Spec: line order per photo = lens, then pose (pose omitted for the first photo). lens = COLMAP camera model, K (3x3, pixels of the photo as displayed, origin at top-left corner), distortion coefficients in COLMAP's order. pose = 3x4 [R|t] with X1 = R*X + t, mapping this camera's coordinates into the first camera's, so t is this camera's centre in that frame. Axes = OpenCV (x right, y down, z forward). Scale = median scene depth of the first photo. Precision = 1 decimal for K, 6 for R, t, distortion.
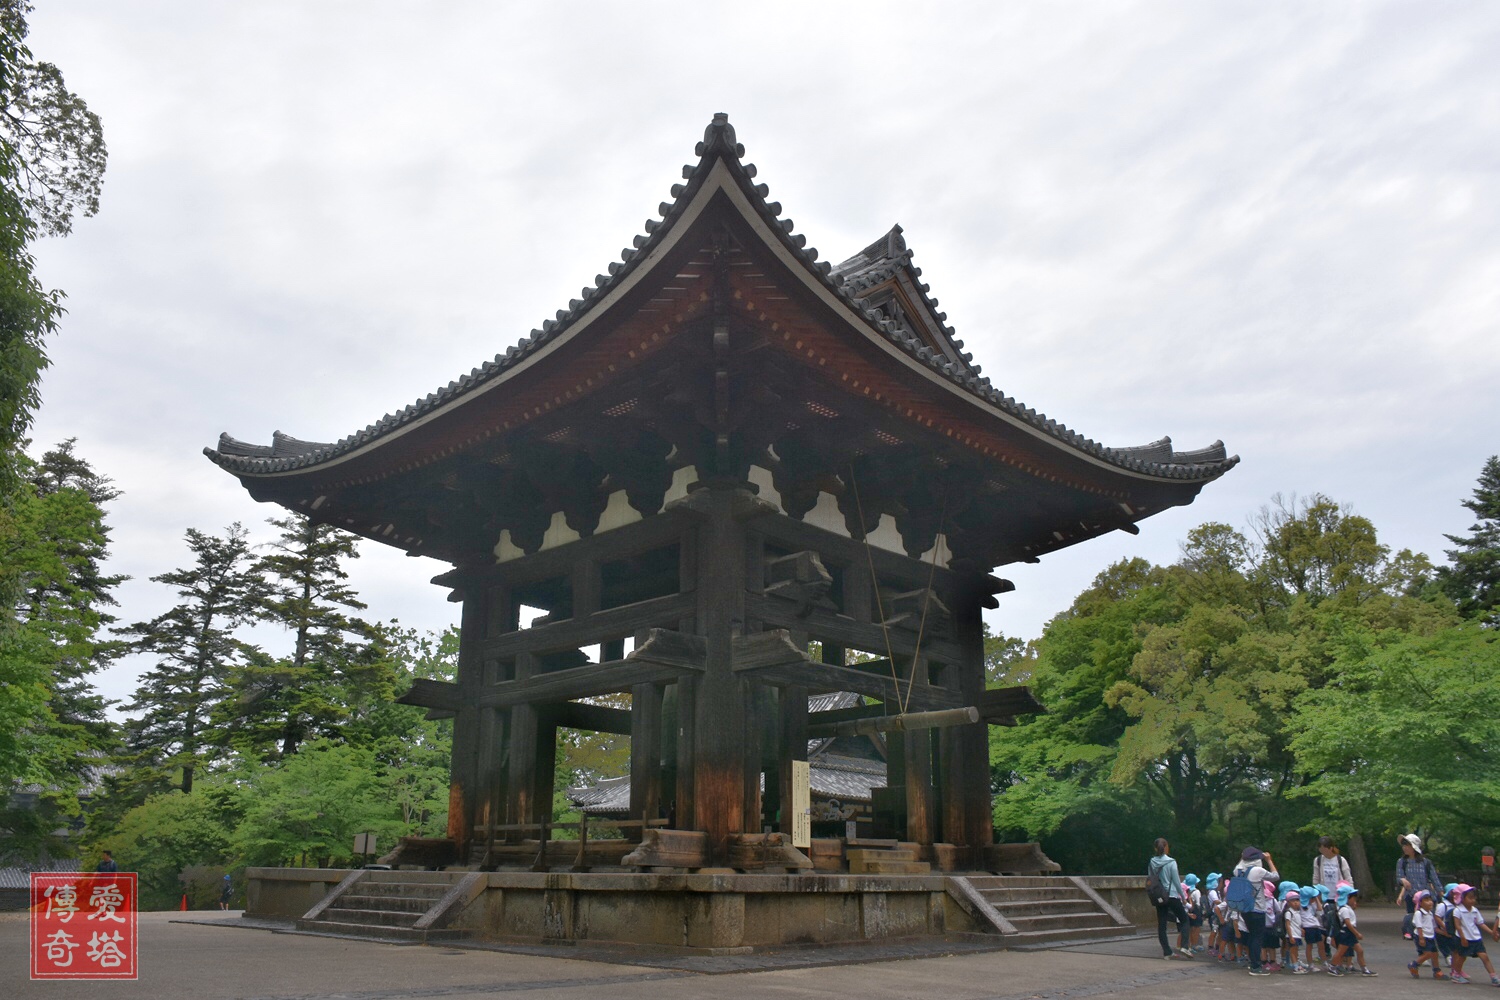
lens RADIAL K [[1175.7, 0, 750.0], [0, 1175.7, 500.0], [0, 0, 1]] dist [-0.136978, 0.091365]
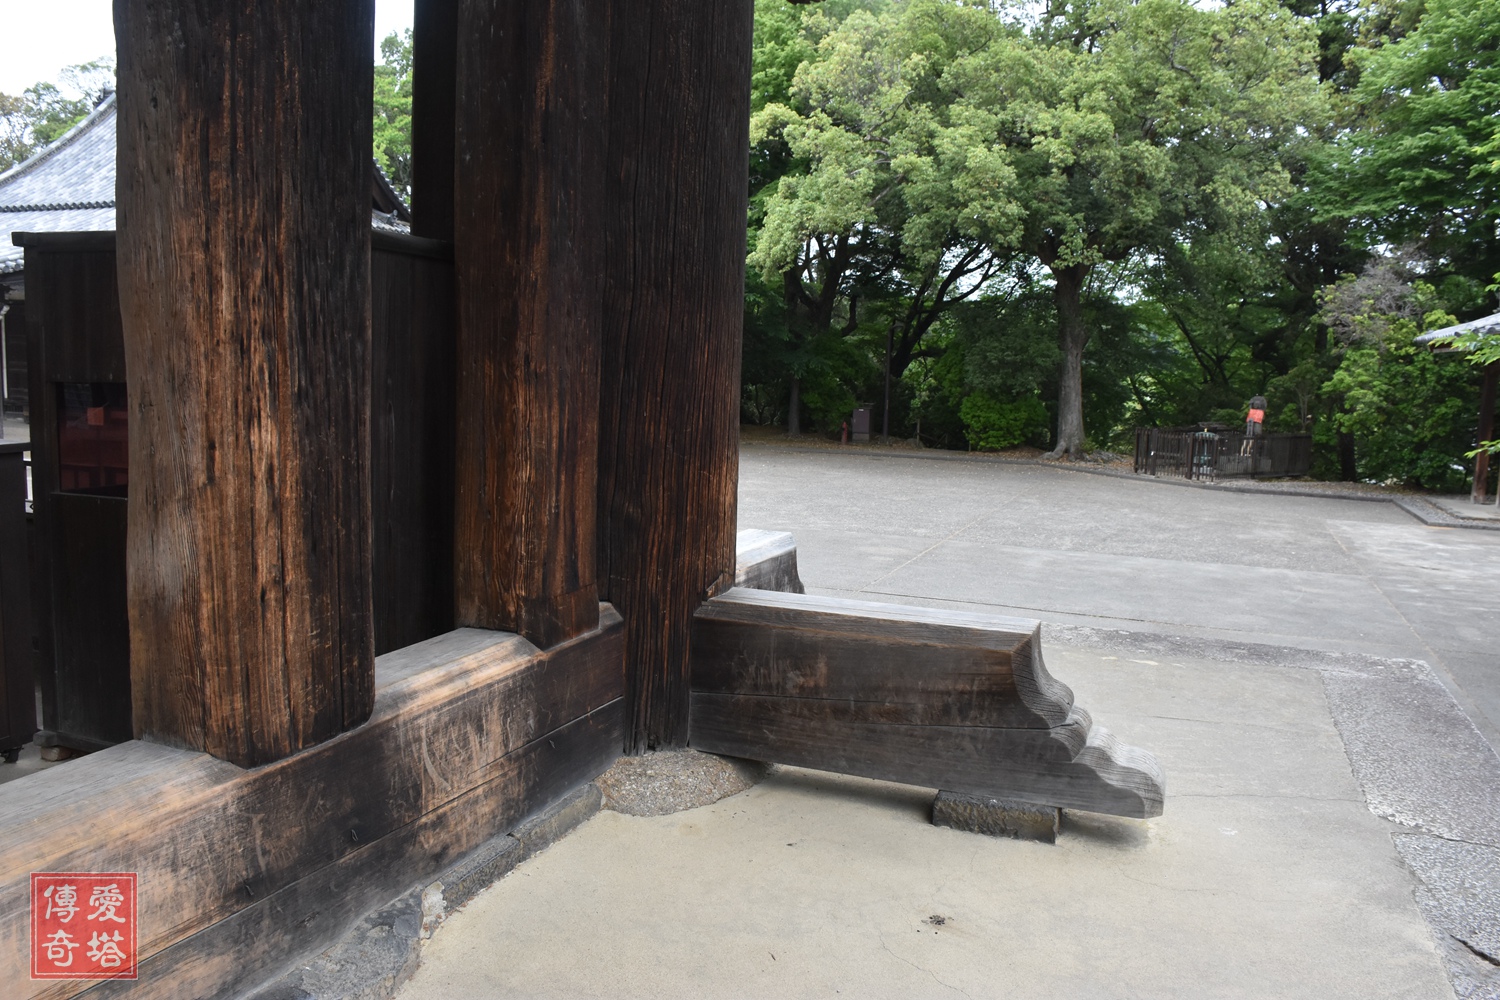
lens RADIAL K [[1175.7, 0, 750.0], [0, 1175.7, 500.0], [0, 0, 1]] dist [-0.136978, 0.091365]
pose [[0.924060, -0.025602, 0.381390, 0.140429], [-0.142126, 0.903209, 0.404986, 0.208862], [-0.354843, -0.428437, 0.830980, 0.842463]]
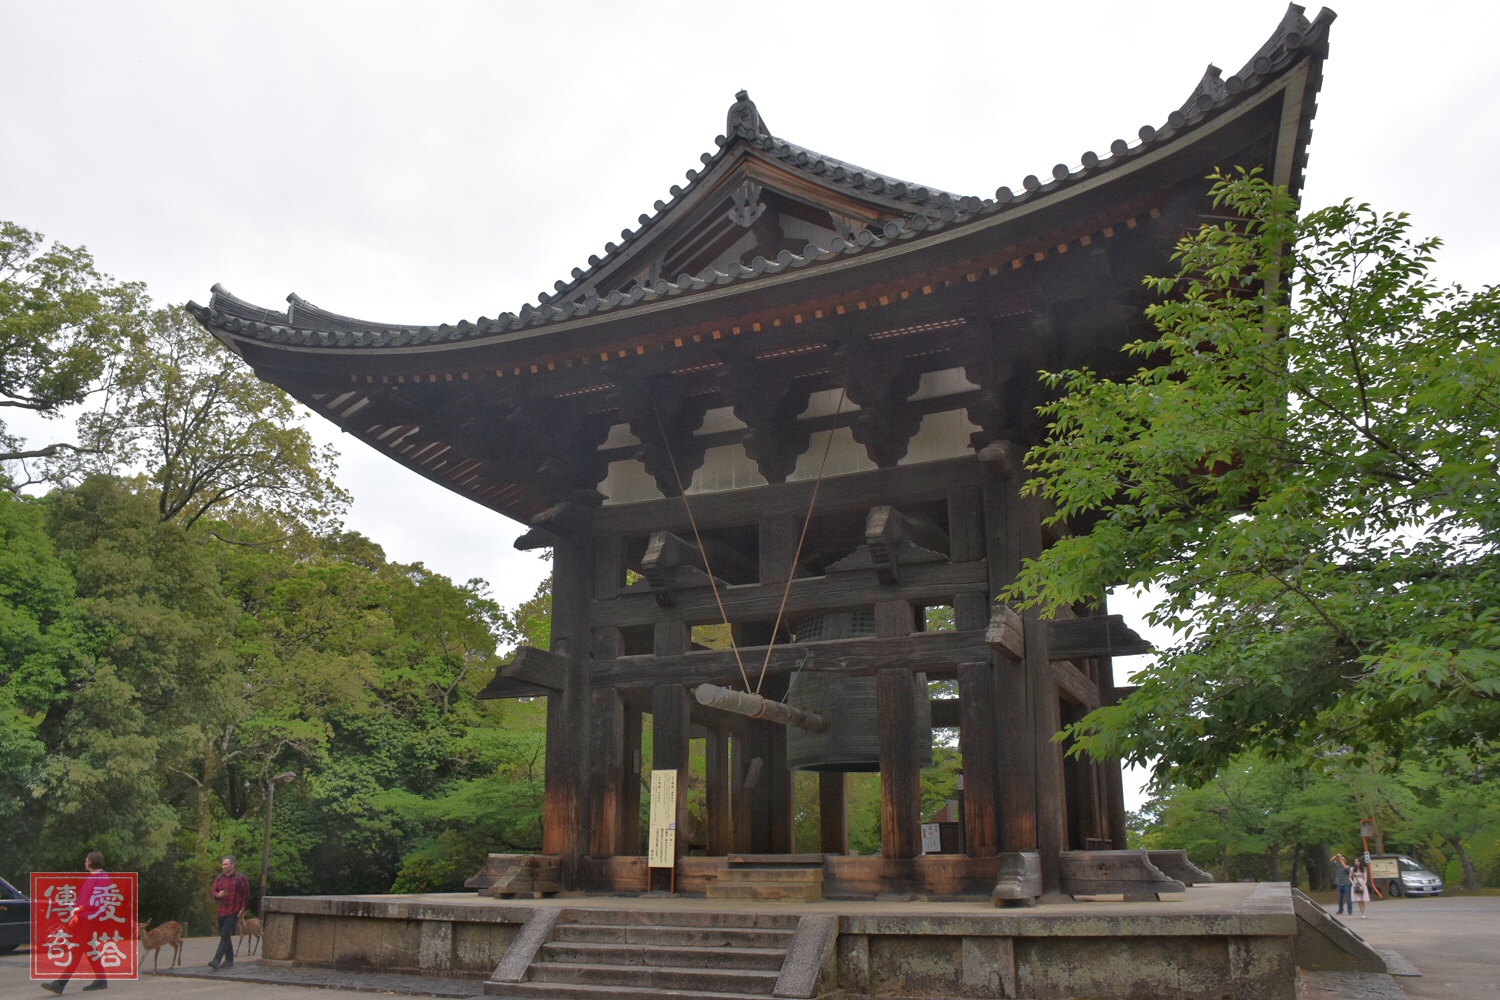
lens RADIAL K [[1175.7, 0, 750.0], [0, 1175.7, 500.0], [0, 0, 1]] dist [-0.136978, 0.091365]
pose [[0.329736, -0.288953, -0.898766, 0.782028], [0.300415, 0.934638, -0.190271, 0.186422], [0.895000, -0.207263, 0.394989, 0.635973]]
